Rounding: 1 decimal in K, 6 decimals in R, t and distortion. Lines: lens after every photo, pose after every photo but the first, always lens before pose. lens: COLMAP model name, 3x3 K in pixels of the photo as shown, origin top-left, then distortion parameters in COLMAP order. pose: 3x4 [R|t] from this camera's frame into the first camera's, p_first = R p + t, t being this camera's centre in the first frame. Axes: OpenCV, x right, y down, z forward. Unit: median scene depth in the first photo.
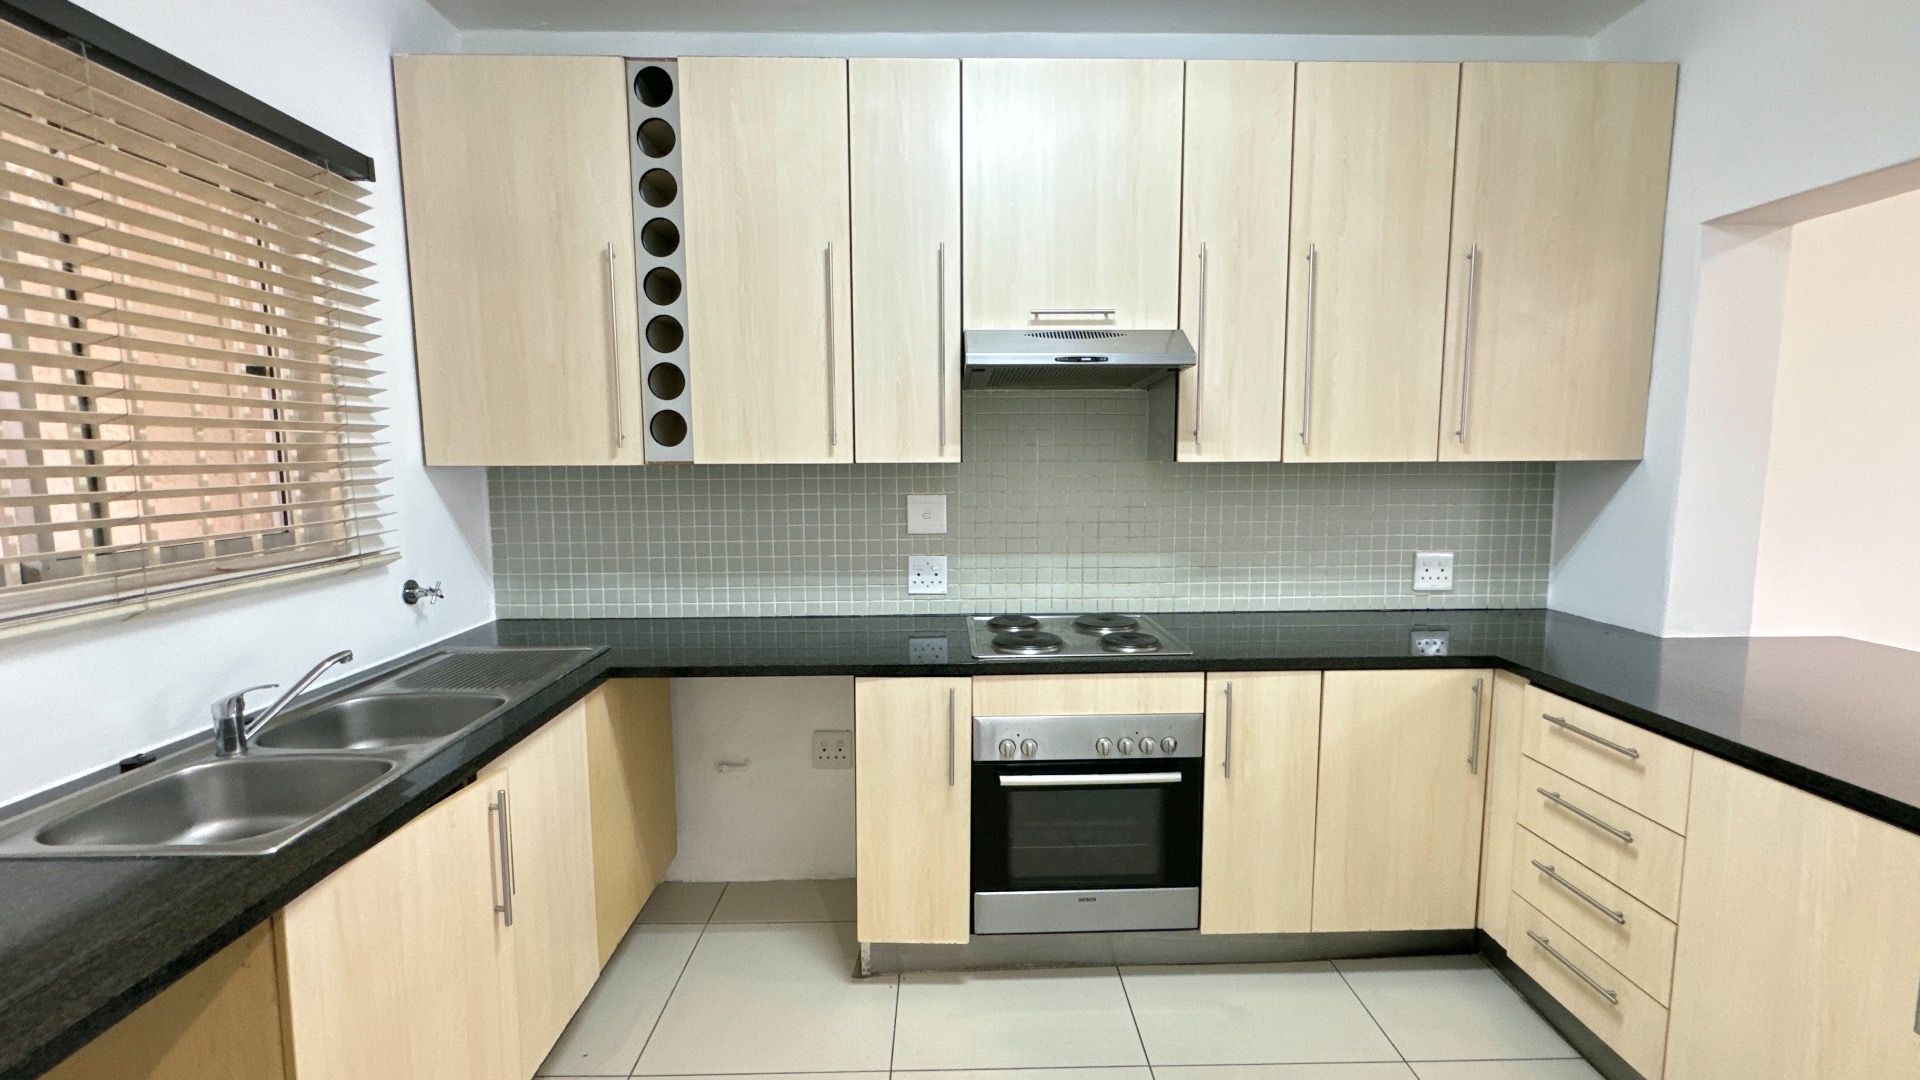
lens RADIAL K [[775.4, 0, 960.0], [0, 775.4, 540.0], [0, 0, 1]] dist [0.002624, 0.000233]
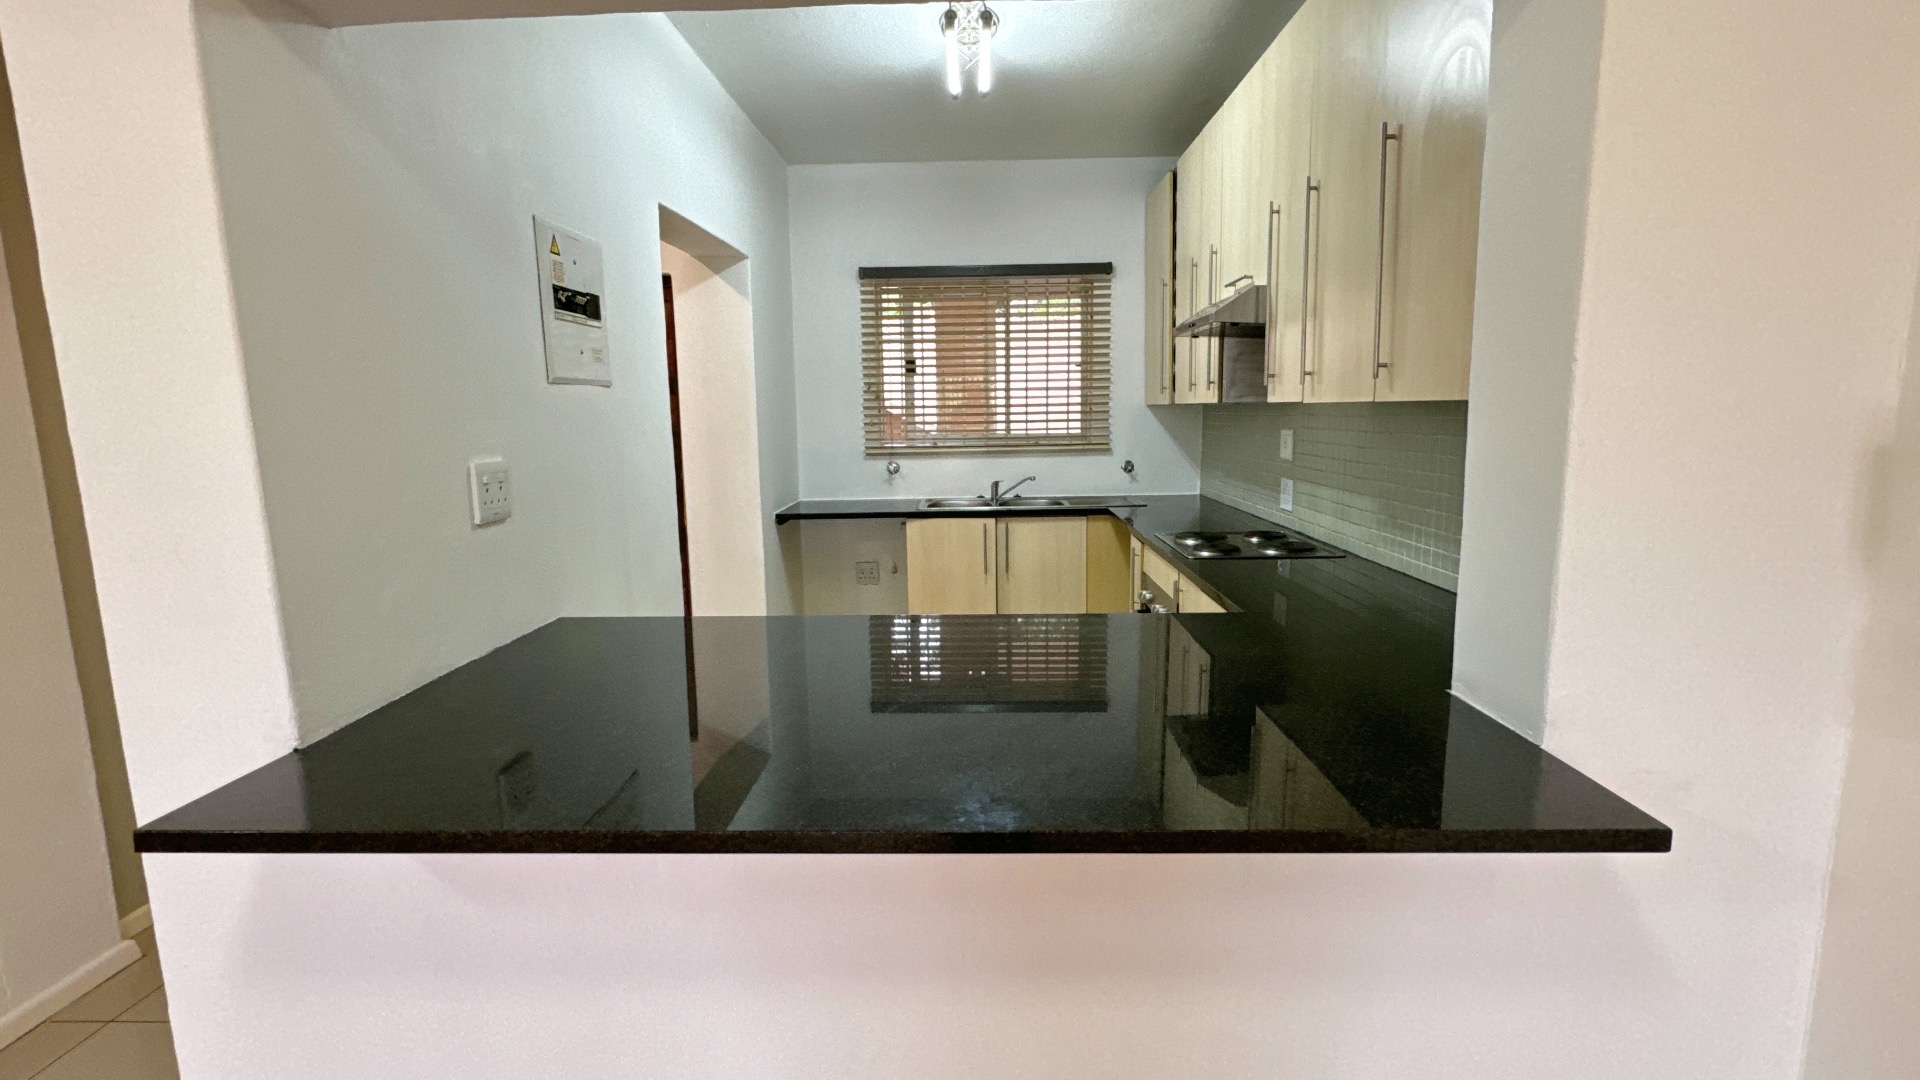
lens RADIAL K [[775.4, 0, 960.0], [0, 775.4, 540.0], [0, 0, 1]] dist [0.002624, 0.000233]
pose [[-0.042763, 0.164420, -0.985463, 1.399827], [-0.103837, 0.980292, 0.168063, -0.043476], [0.993675, 0.109514, -0.024847, 0.612802]]
